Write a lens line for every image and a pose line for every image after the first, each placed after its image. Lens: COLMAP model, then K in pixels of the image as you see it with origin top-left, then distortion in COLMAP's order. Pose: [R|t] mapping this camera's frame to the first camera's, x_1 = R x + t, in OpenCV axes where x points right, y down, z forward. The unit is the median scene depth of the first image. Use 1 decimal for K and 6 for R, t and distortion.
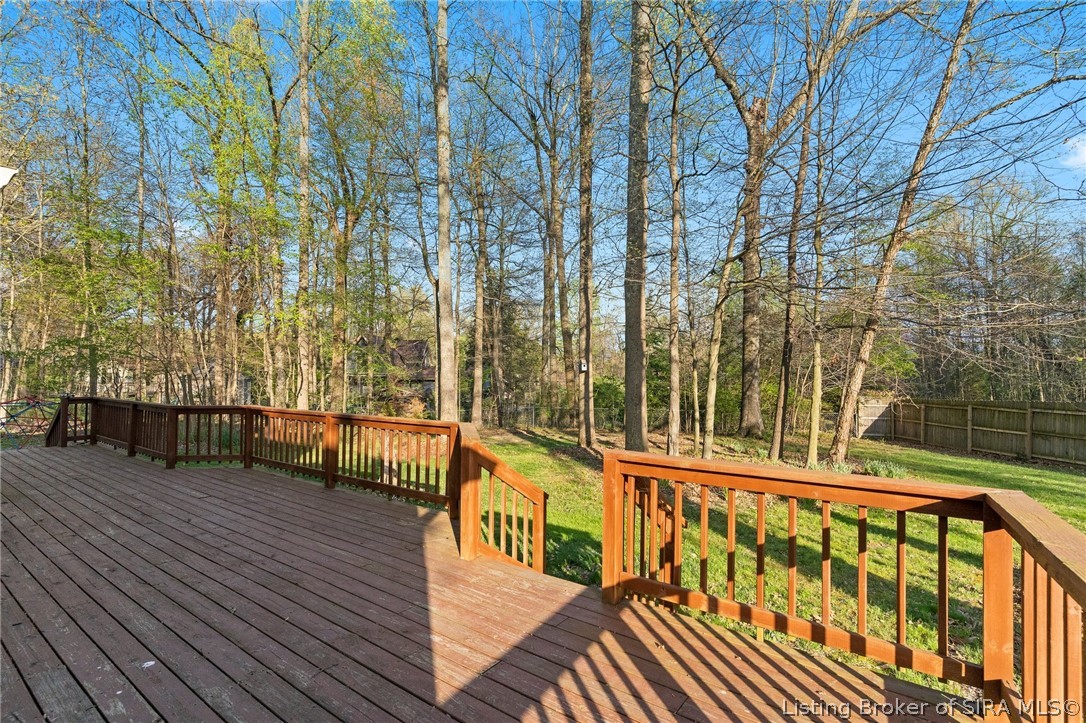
lens RADIAL K [[525.1, 0, 543.0], [0, 525.1, 366.6], [0, 0, 1]] dist [0.000290, 0.001508]
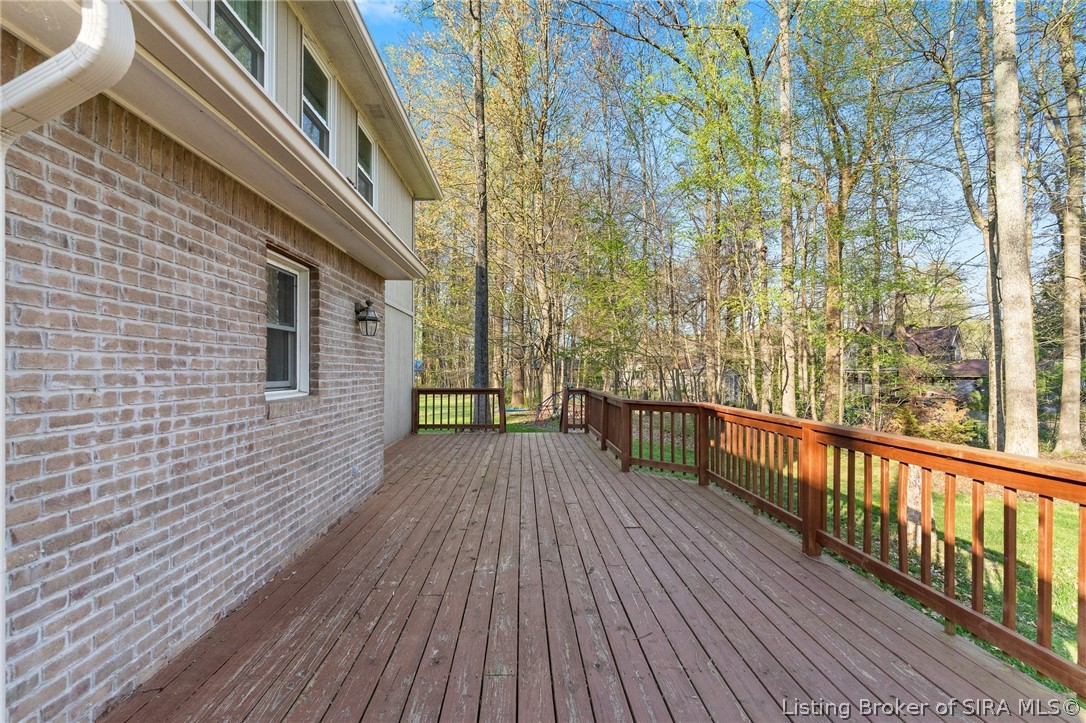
lens RADIAL K [[525.1, 0, 542.5], [0, 525.1, 366.5], [0, 0, 1]] dist [0.000290, 0.001508]
pose [[0.637076, -0.012399, -0.770701, -0.051959], [0.015405, 0.999876, -0.003352, 0.008666], [0.770647, -0.009737, 0.637188, 0.143499]]
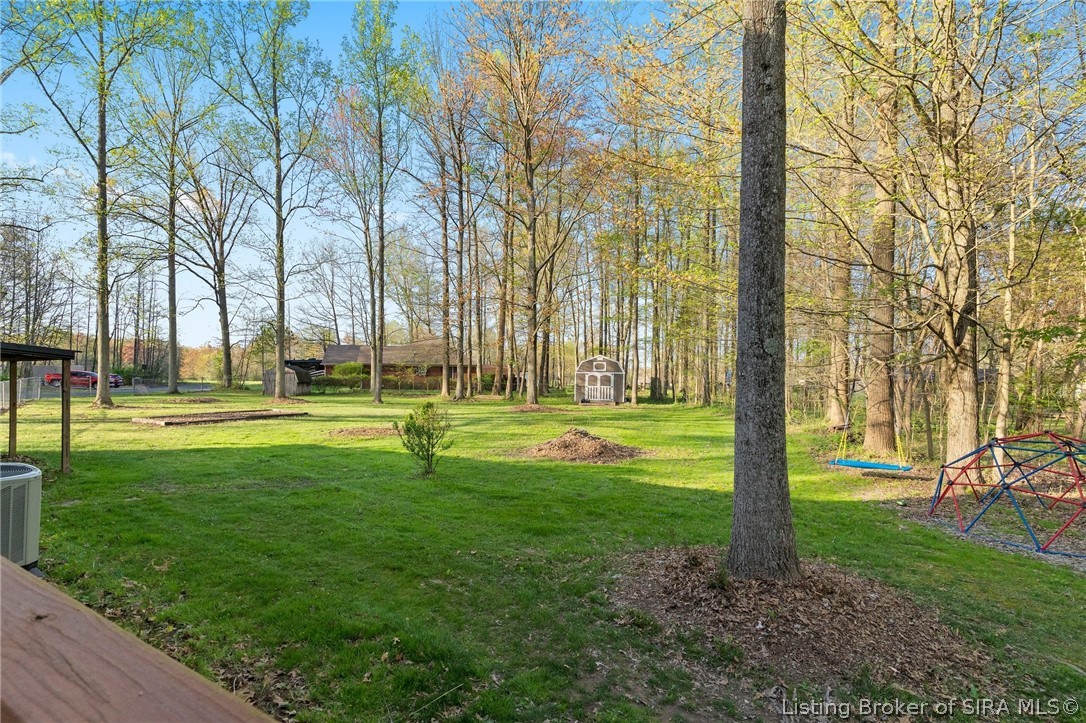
lens RADIAL K [[525.1, 0, 543.5], [0, 525.1, 369.3], [0, 0, 1]] dist [0.000290, 0.001508]
pose [[0.087802, -0.028383, -0.995733, -0.265989], [0.007031, 0.999587, -0.027873, 0.009921], [0.996113, -0.004553, 0.087965, 0.296238]]
